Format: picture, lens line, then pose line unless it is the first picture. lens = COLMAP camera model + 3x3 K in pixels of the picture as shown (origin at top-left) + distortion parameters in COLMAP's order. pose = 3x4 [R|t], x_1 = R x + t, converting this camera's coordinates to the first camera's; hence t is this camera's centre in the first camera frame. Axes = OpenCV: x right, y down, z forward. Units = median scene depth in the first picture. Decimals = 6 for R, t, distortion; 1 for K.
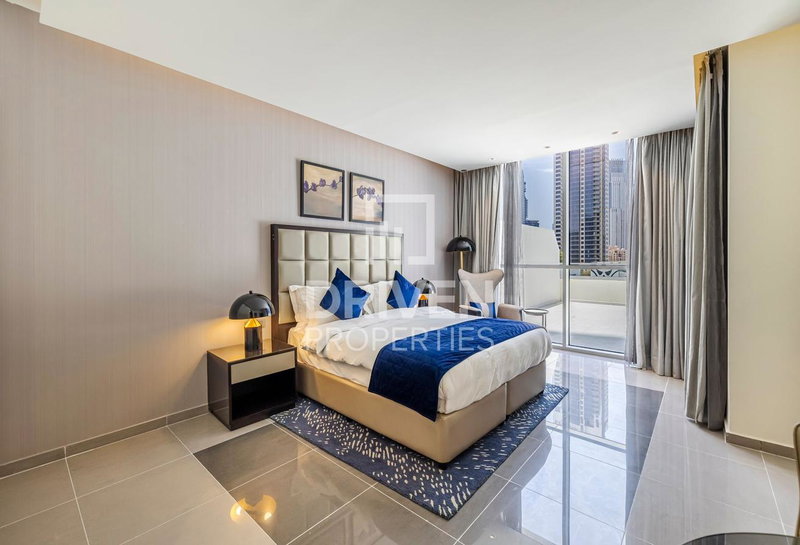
lens RADIAL K [[339.7, 0, 399.2], [0, 339.7, 263.1], [0, 0, 1]] dist [-0.000181, 0.000149]
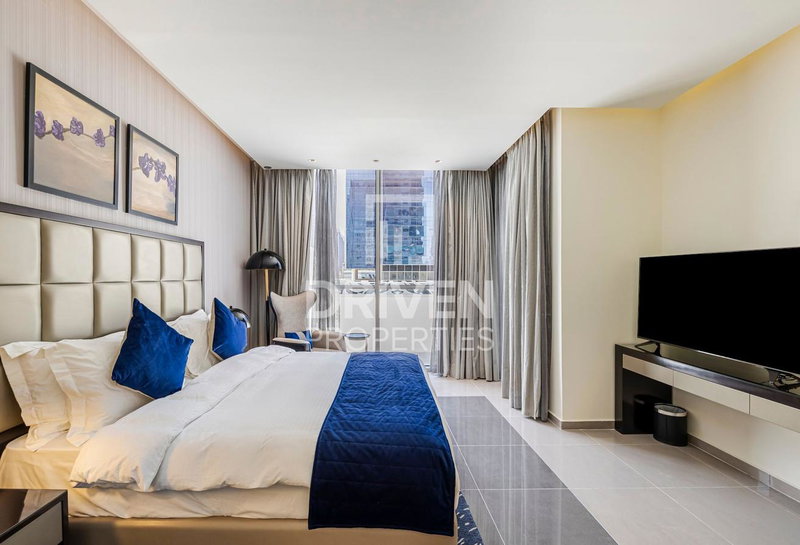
lens RADIAL K [[351.1, 0, 397.7], [0, 351.1, 278.5], [0, 0, 1]] dist [0.000054, -0.000232]
pose [[0.736467, 0.000942, 0.676473, -0.209808], [0.003984, 0.999976, -0.005730, -0.009669], [-0.676462, 0.006915, 0.736445, 0.282815]]
